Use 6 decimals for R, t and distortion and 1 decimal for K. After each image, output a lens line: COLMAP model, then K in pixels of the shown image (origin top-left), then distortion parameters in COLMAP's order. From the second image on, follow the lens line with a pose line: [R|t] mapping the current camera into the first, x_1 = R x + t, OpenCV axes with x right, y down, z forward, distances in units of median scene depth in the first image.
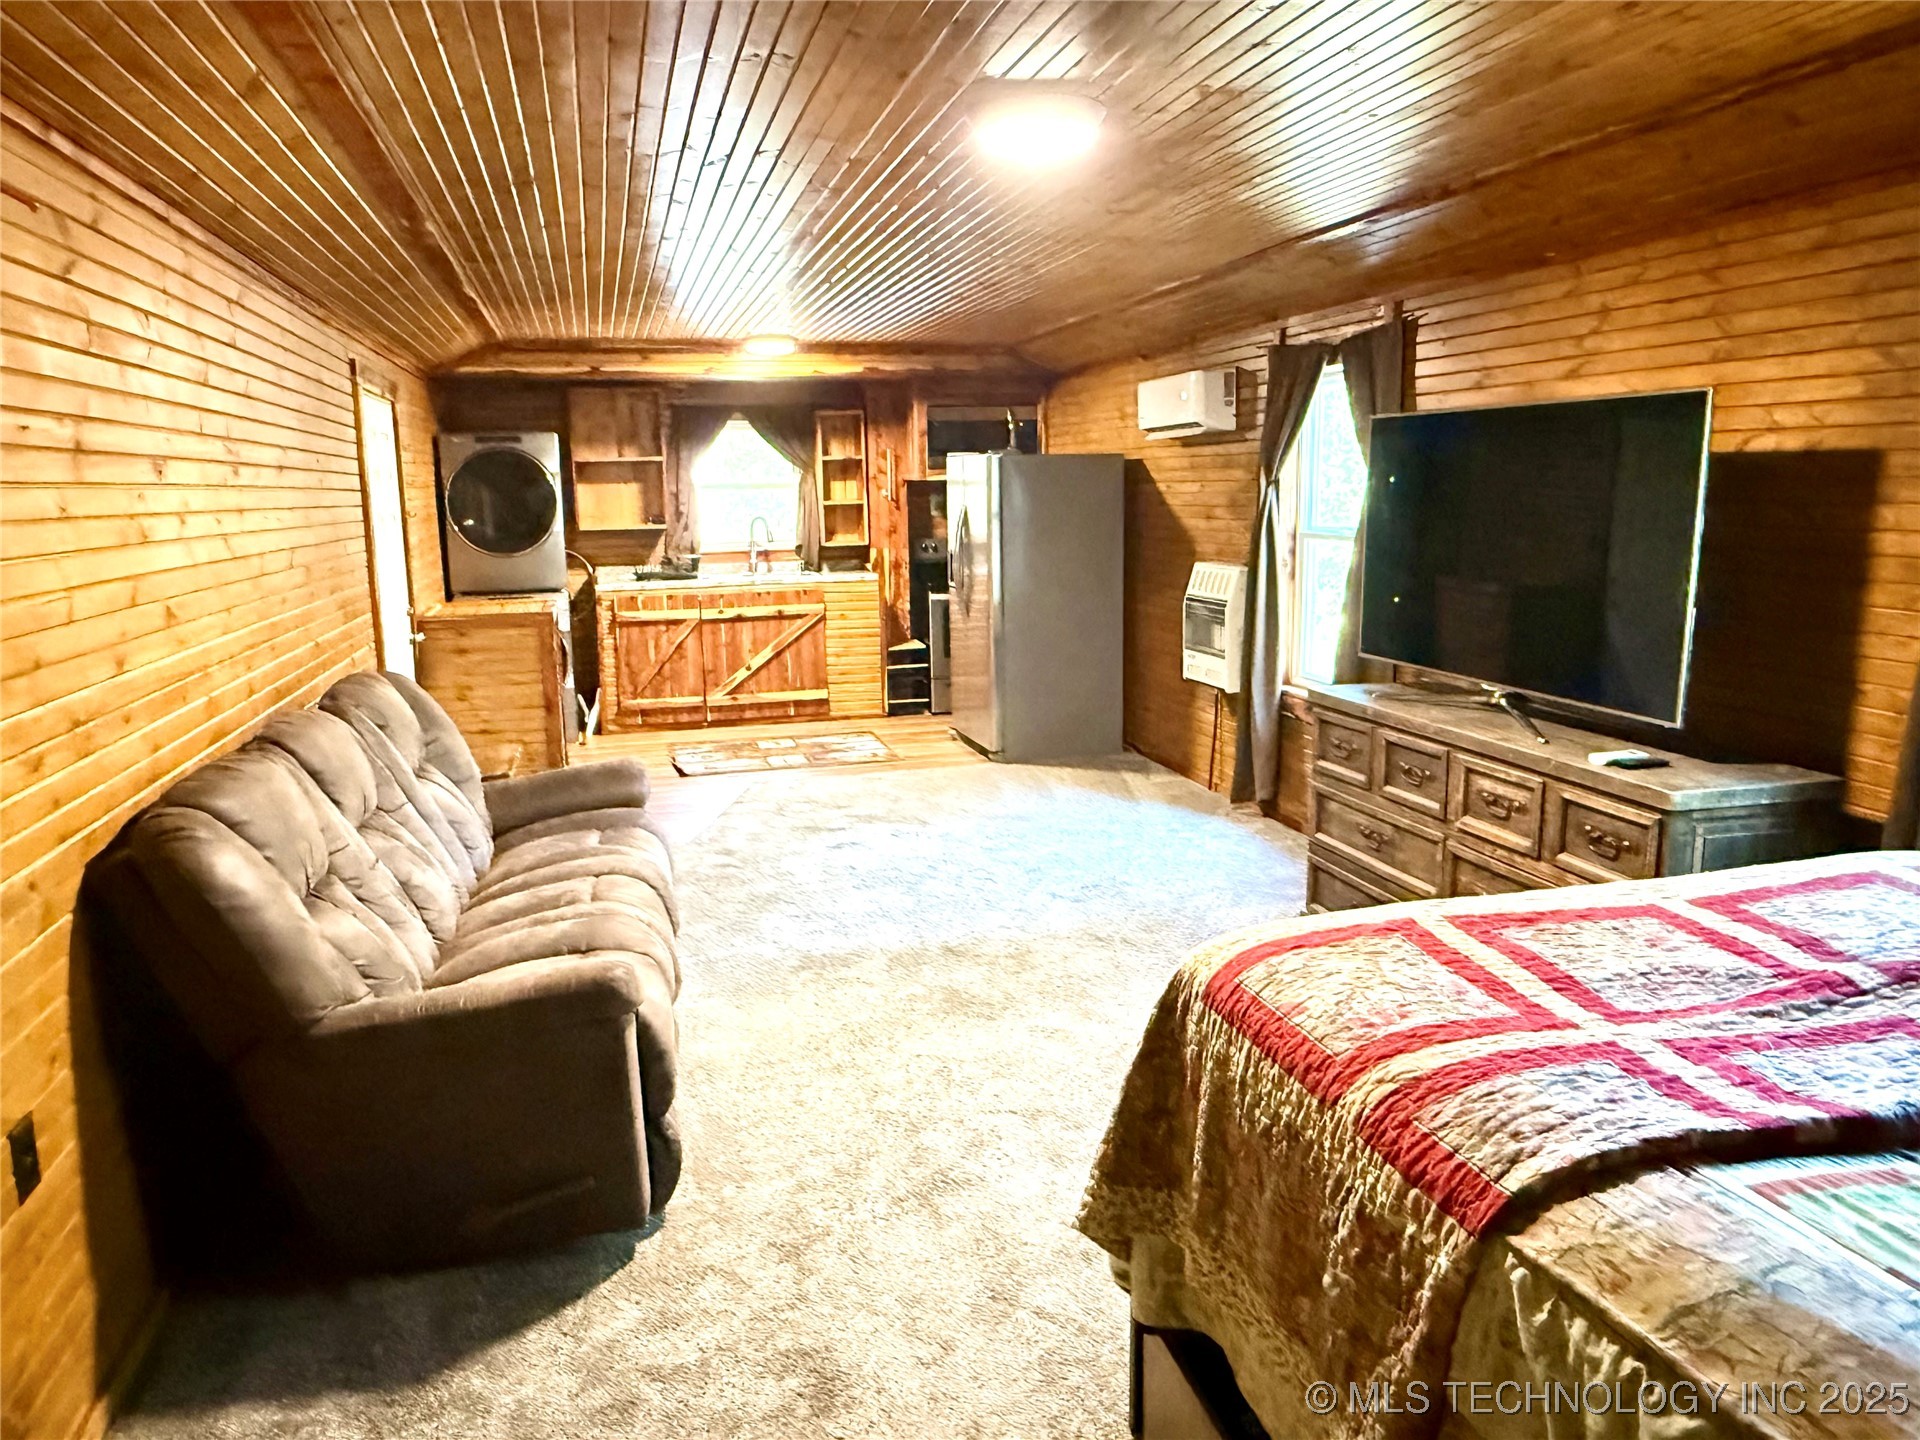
lens RADIAL K [[1326.7, 0, 960.0], [0, 1326.7, 720.0], [0, 0, 1]] dist [-0.001175, -0.000359]
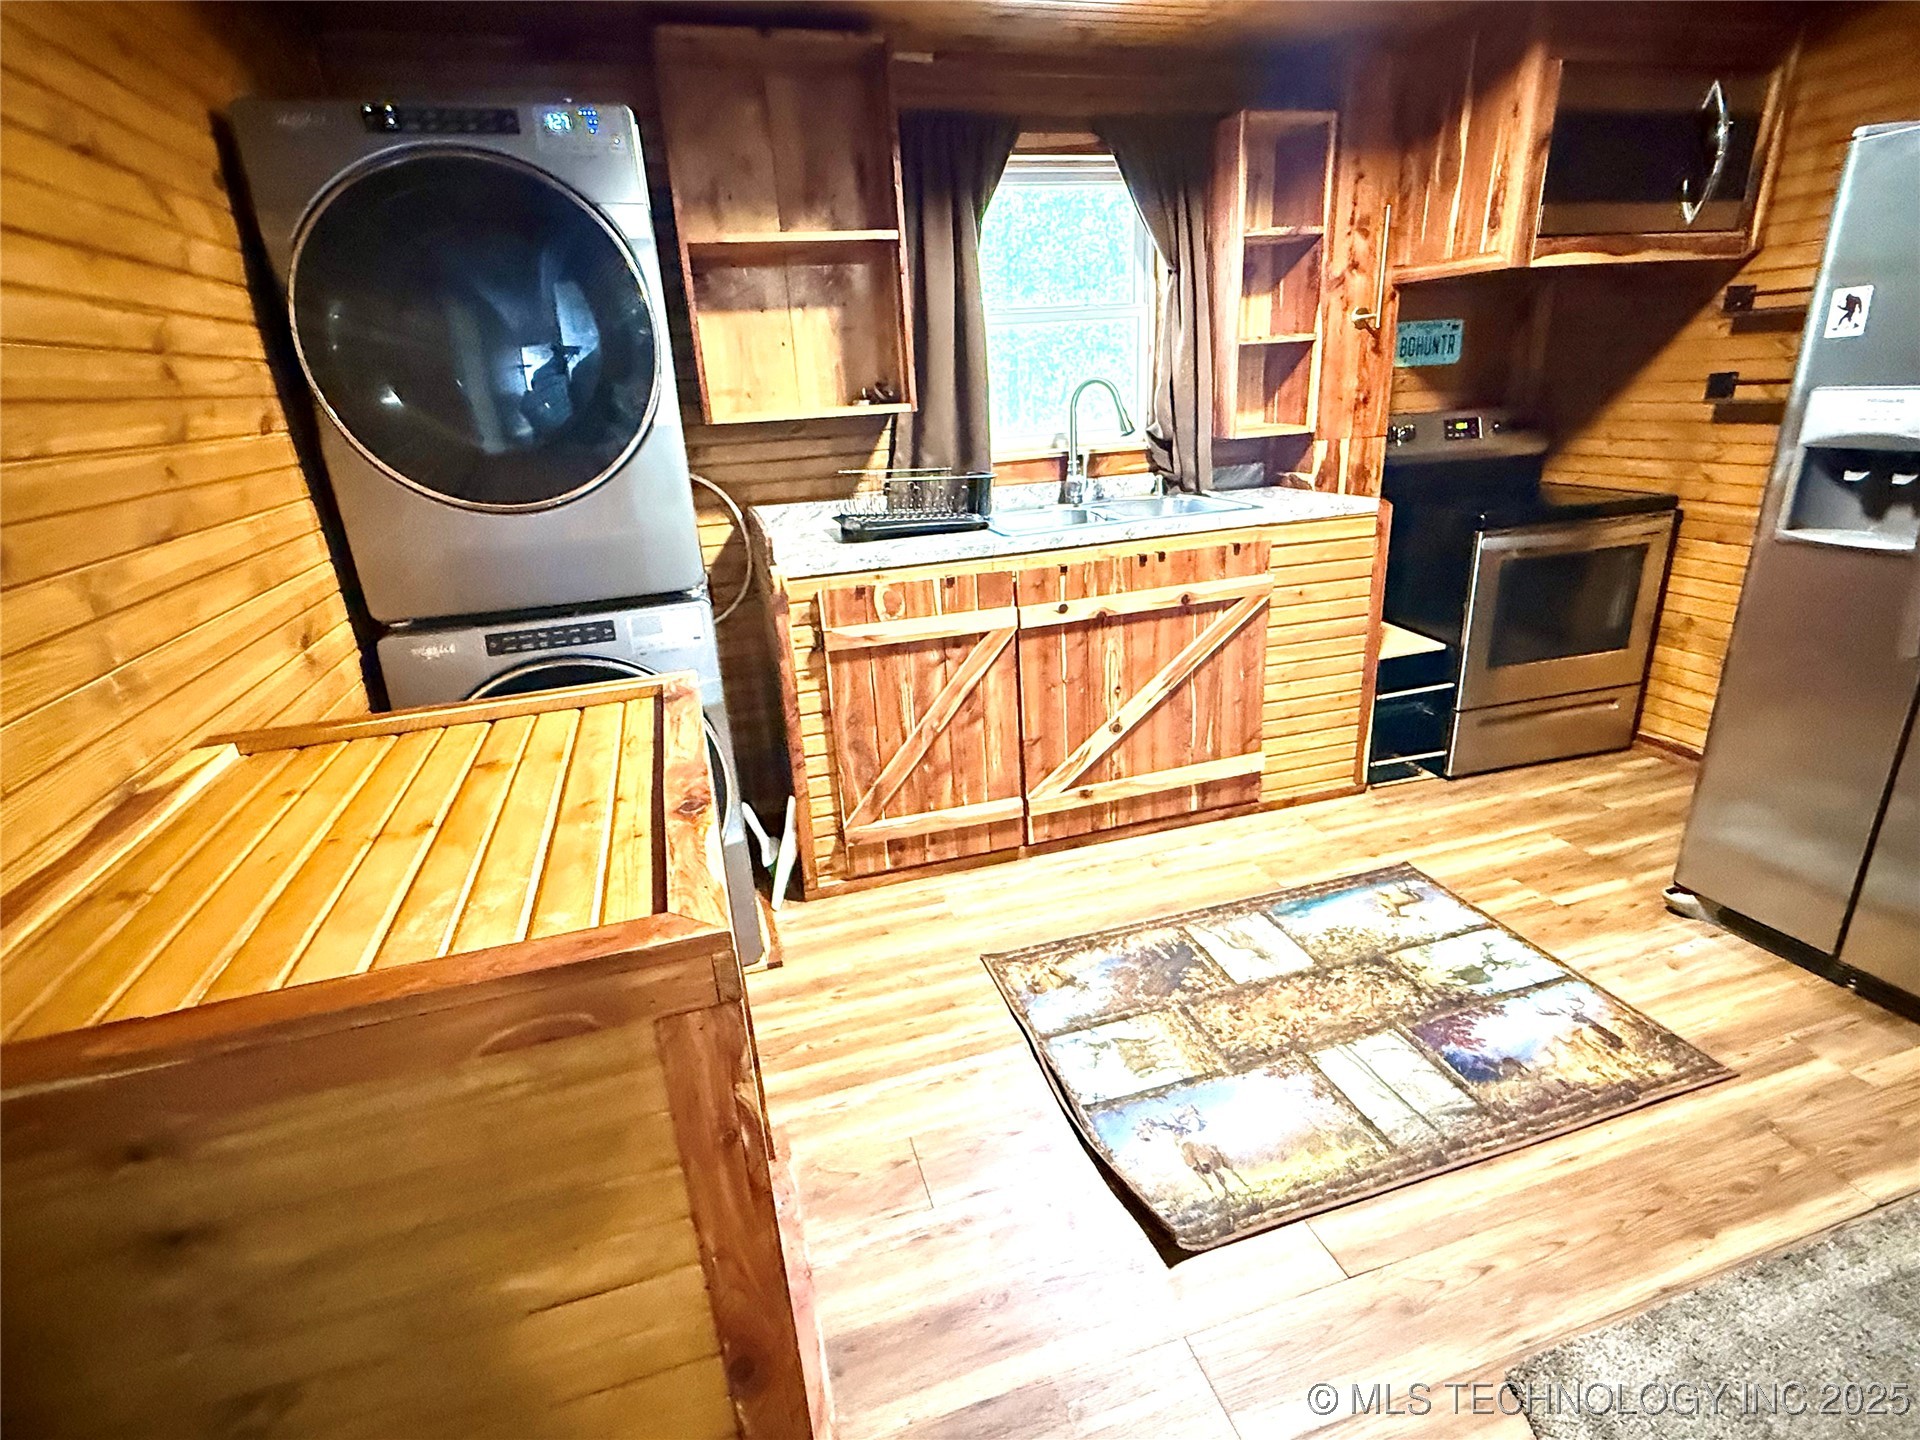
lens RADIAL K [[939.2, 0, 965.5], [0, 939.2, 730.1], [0, 0, 1]] dist [-0.002825, -0.000089]
pose [[0.998727, -0.046562, 0.019390, -0.218244], [0.042436, 0.983485, 0.175945, -0.097208], [-0.027262, -0.174898, 0.984209, 0.693258]]
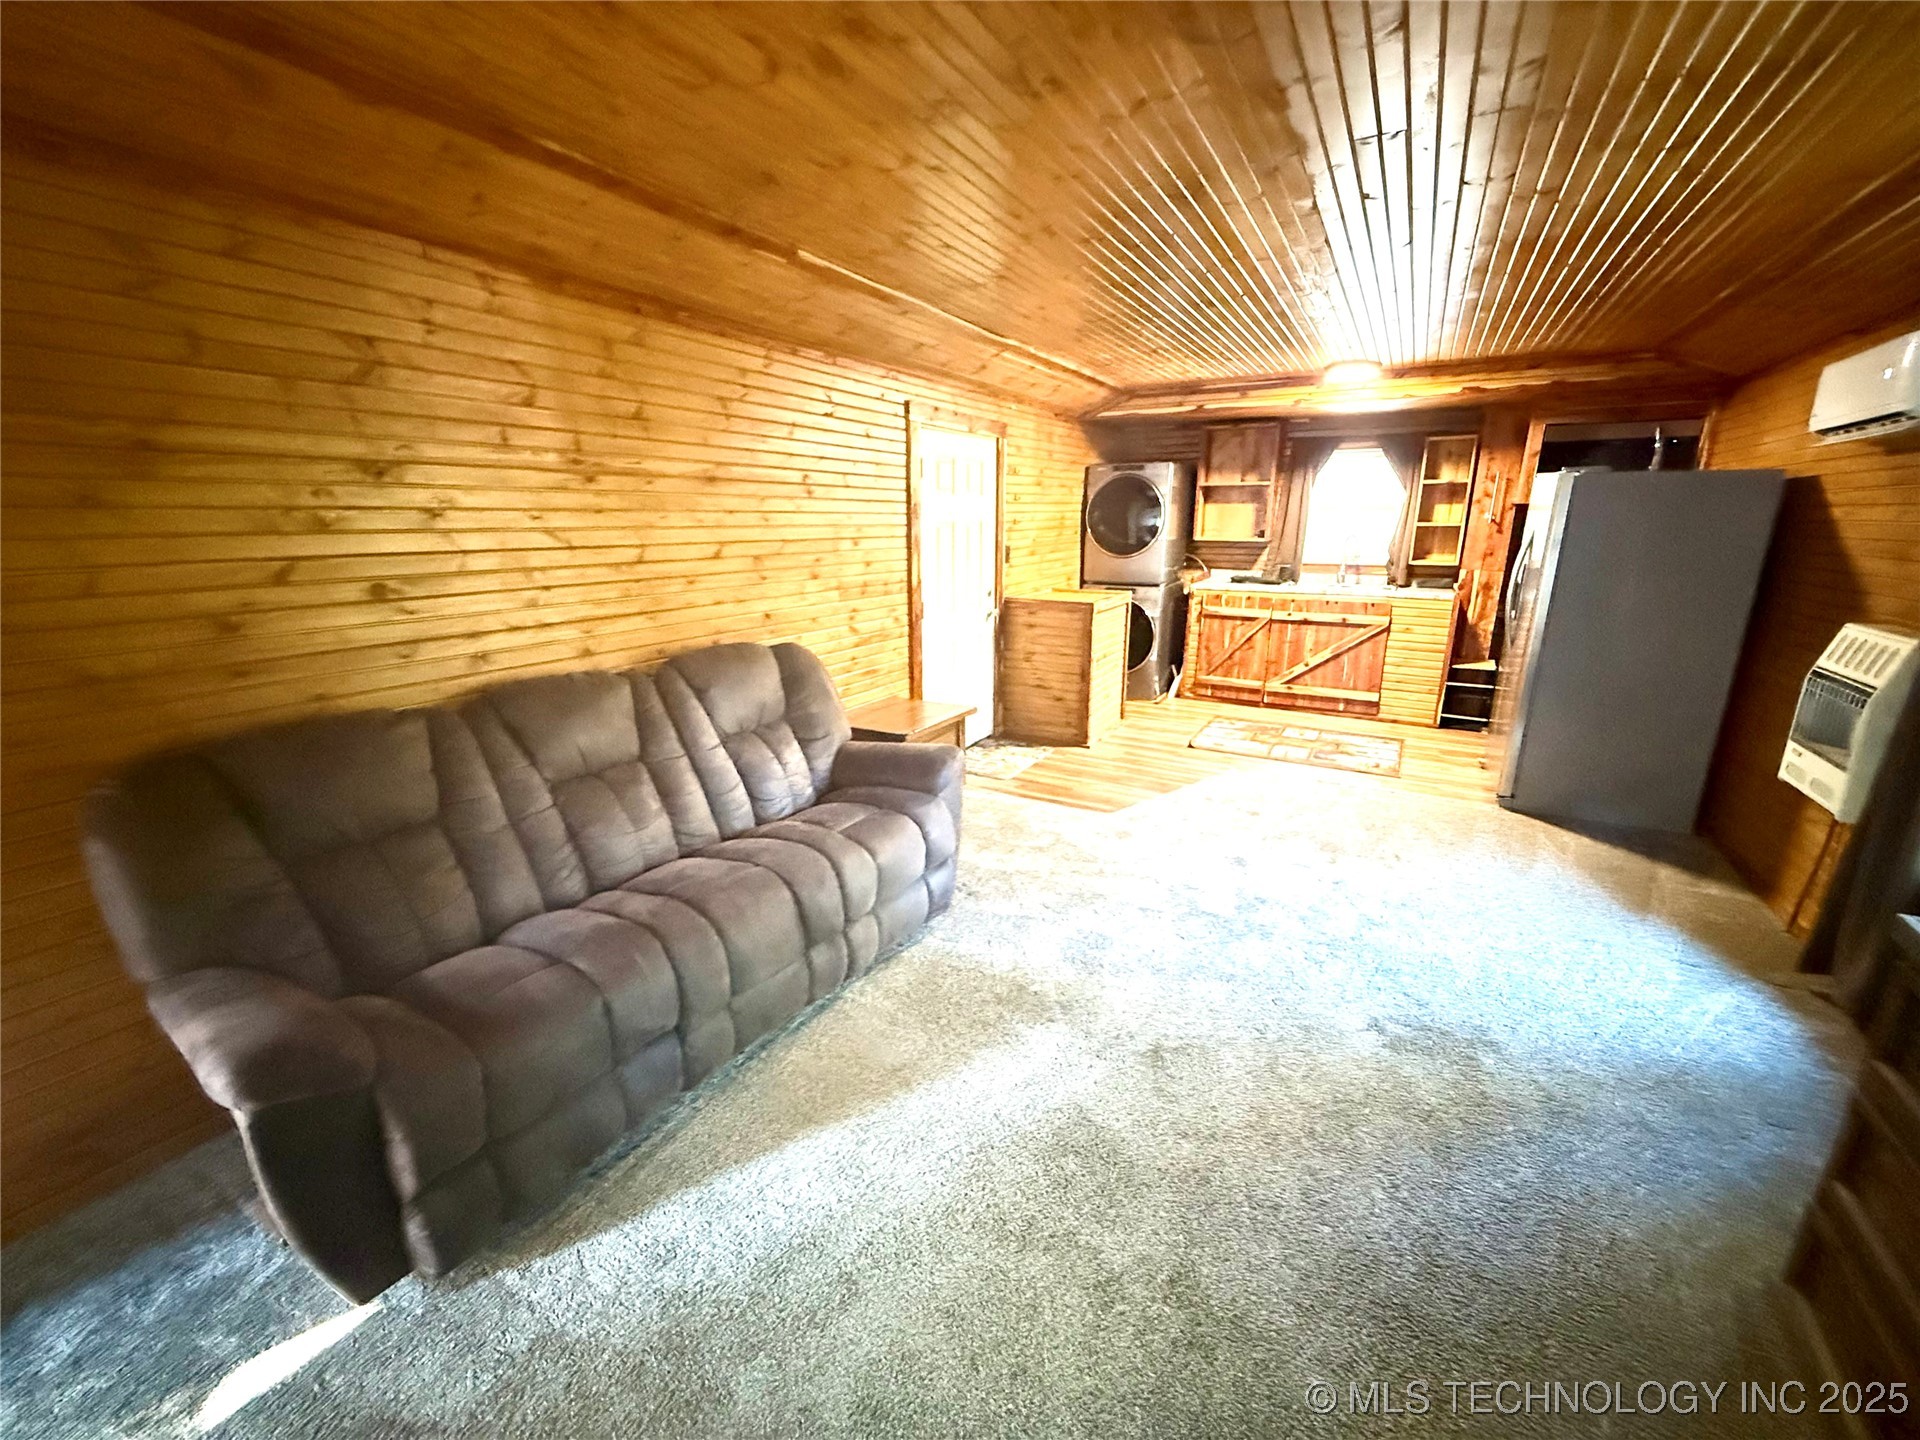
lens RADIAL K [[777.0, 0, 950.5], [0, 777.0, 723.7], [0, 0, 1]] dist [-0.006324, 0.000281]
pose [[0.700671, 0.202514, -0.684140, 0.102051], [-0.137497, 0.979224, 0.149044, -0.047271], [0.700110, -0.010364, 0.713959, 0.287941]]
